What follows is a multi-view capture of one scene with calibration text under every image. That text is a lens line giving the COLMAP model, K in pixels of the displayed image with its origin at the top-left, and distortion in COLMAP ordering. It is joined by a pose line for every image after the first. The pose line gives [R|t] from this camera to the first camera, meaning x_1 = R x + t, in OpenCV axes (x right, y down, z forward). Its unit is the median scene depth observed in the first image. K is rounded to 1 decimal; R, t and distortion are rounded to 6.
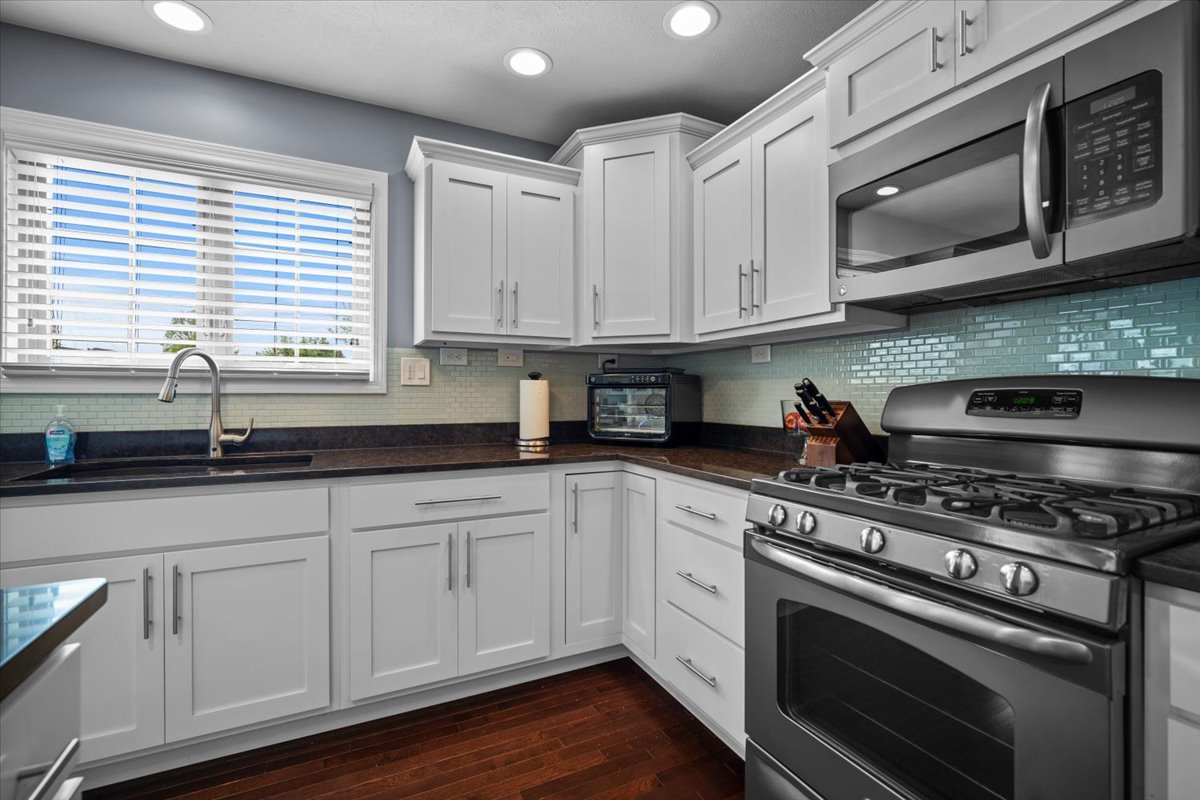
lens RADIAL K [[534.3, 0, 599.2], [0, 534.3, 397.9], [0, 0, 1]] dist [-0.007812, 0.001759]
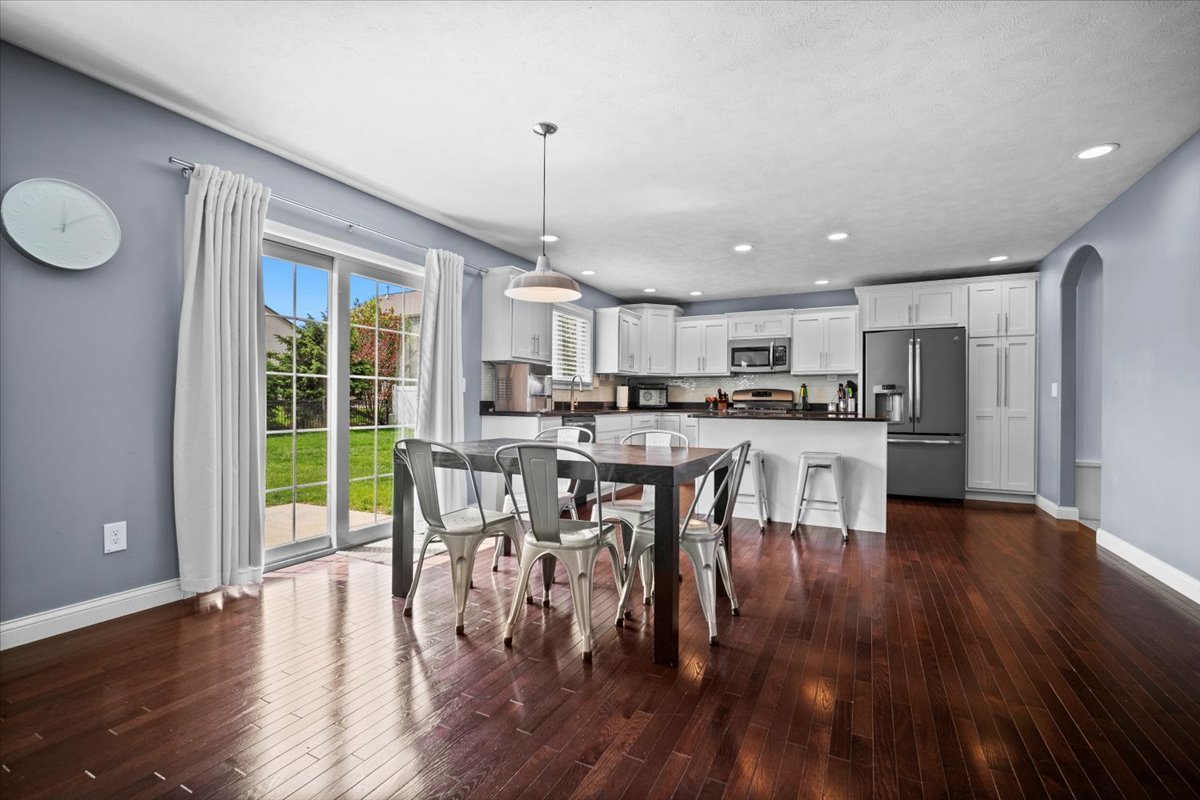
lens RADIAL K [[534.3, 0, 605.8], [0, 534.3, 405.3], [0, 0, 1]] dist [-0.007812, 0.001759]
pose [[0.794494, -0.000297, 0.607273, -2.325916], [-0.003392, 0.999982, 0.004927, 0.064288], [-0.607263, -0.005975, 0.794478, -1.436250]]
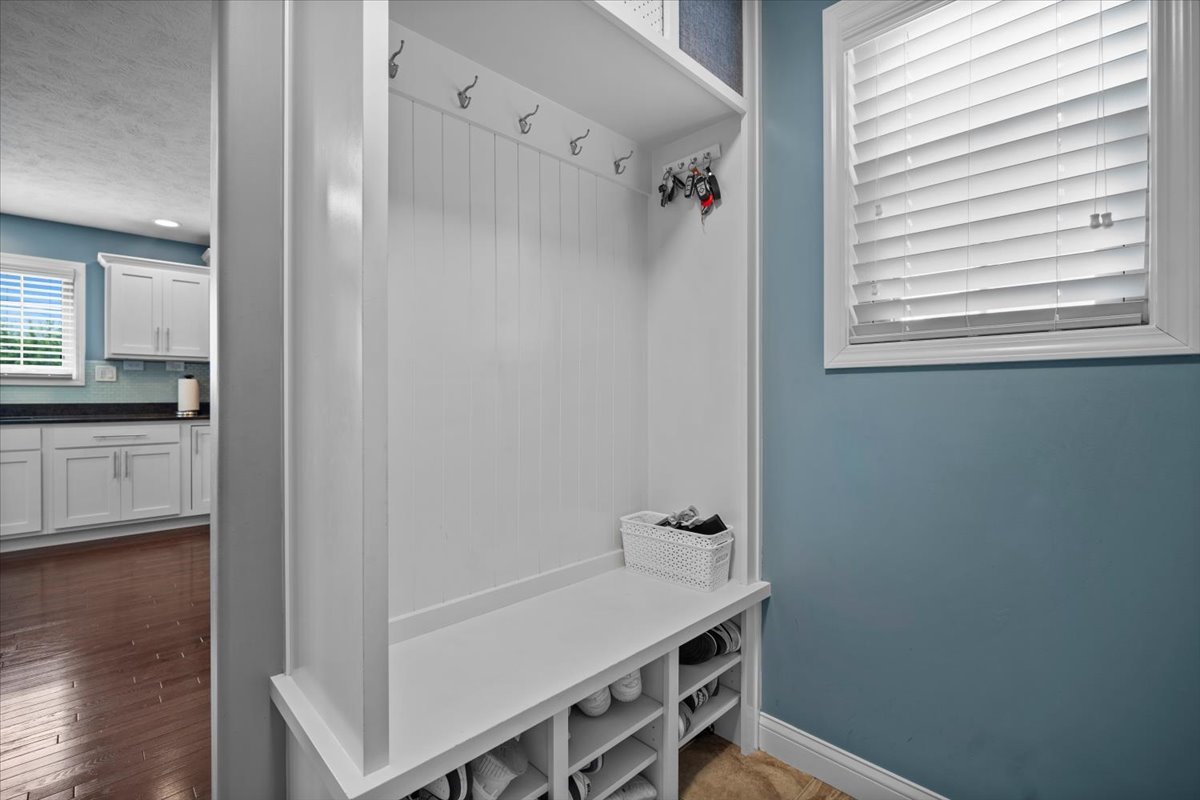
lens RADIAL K [[534.3, 0, 604.3], [0, 534.3, 399.8], [0, 0, 1]] dist [-0.007812, 0.001759]
pose [[0.950983, -0.001787, 0.309238, 0.820524], [0.000349, 0.999989, 0.004706, 0.036065], [-0.309243, -0.004367, 0.950973, -1.436143]]
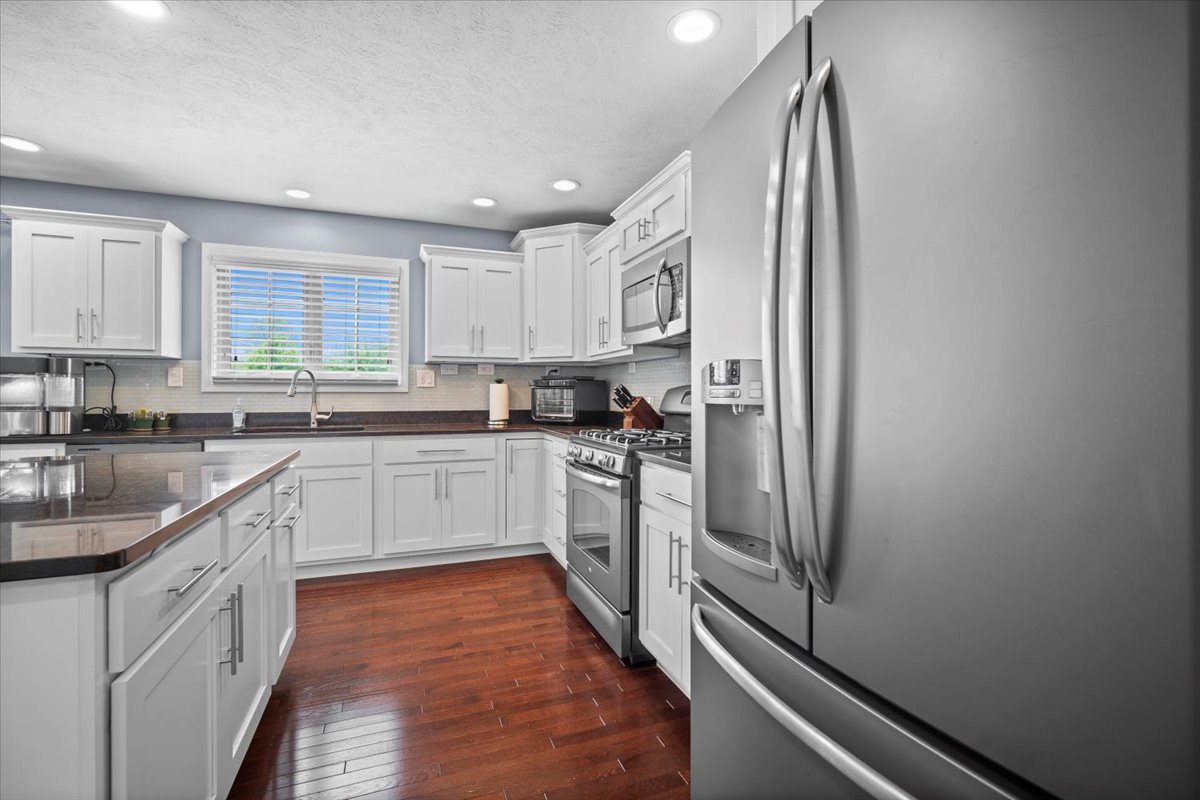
lens RADIAL K [[534.3, 0, 600.4], [0, 534.3, 397.4], [0, 0, 1]] dist [-0.007812, 0.001759]
pose [[0.995410, 0.001978, -0.095684, 0.410578], [-0.001588, 0.999990, 0.004155, 0.000605], [0.095691, -0.003984, 0.995403, -0.692109]]
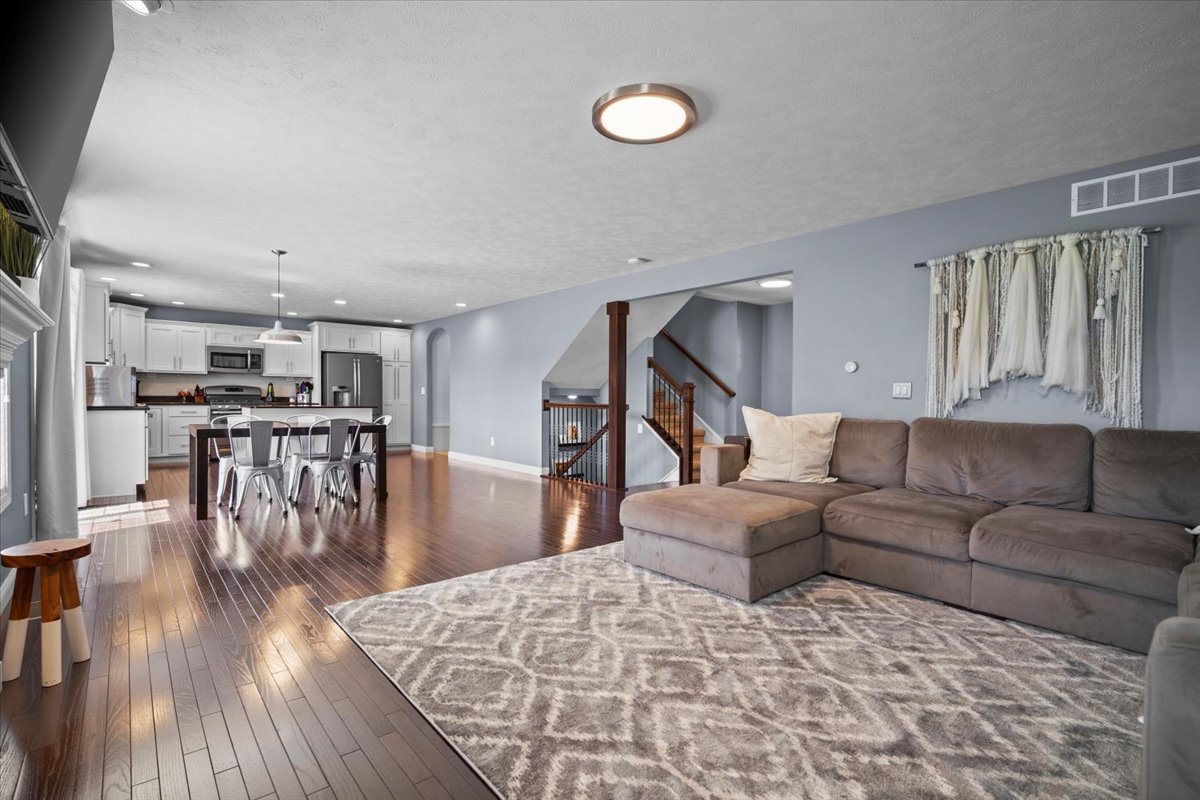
lens RADIAL K [[534.3, 0, 604.7], [0, 534.3, 405.4], [0, 0, 1]] dist [-0.007812, 0.001759]
pose [[-0.259972, -0.011419, 0.965549, -4.404057], [-0.004064, 0.999934, 0.010731, 0.073948], [-0.965608, -0.001134, -0.260001, -1.111695]]
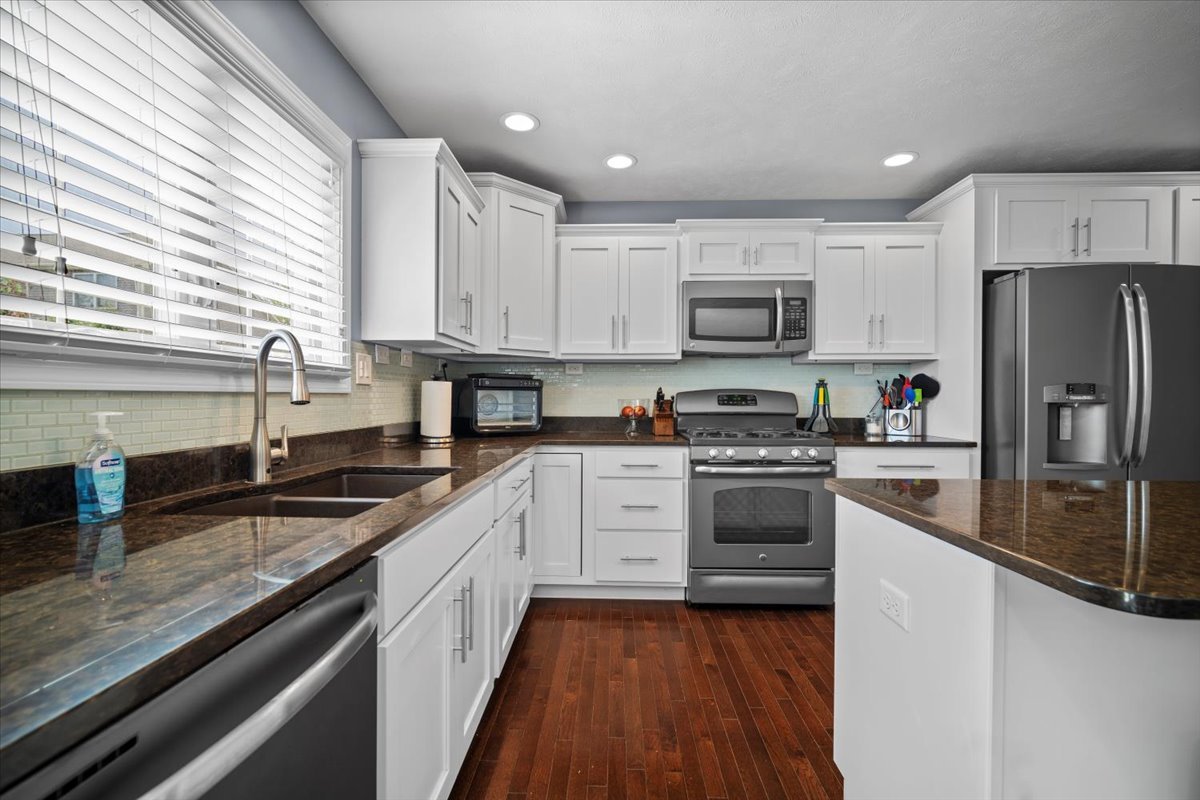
lens RADIAL K [[534.3, 0, 605.0], [0, 534.3, 400.4], [0, 0, 1]] dist [-0.007812, 0.001759]
pose [[0.465866, -0.004802, 0.884842, -1.116539], [0.000463, 0.999986, 0.005183, -0.000766], [-0.884855, -0.002005, 0.465862, 0.253750]]
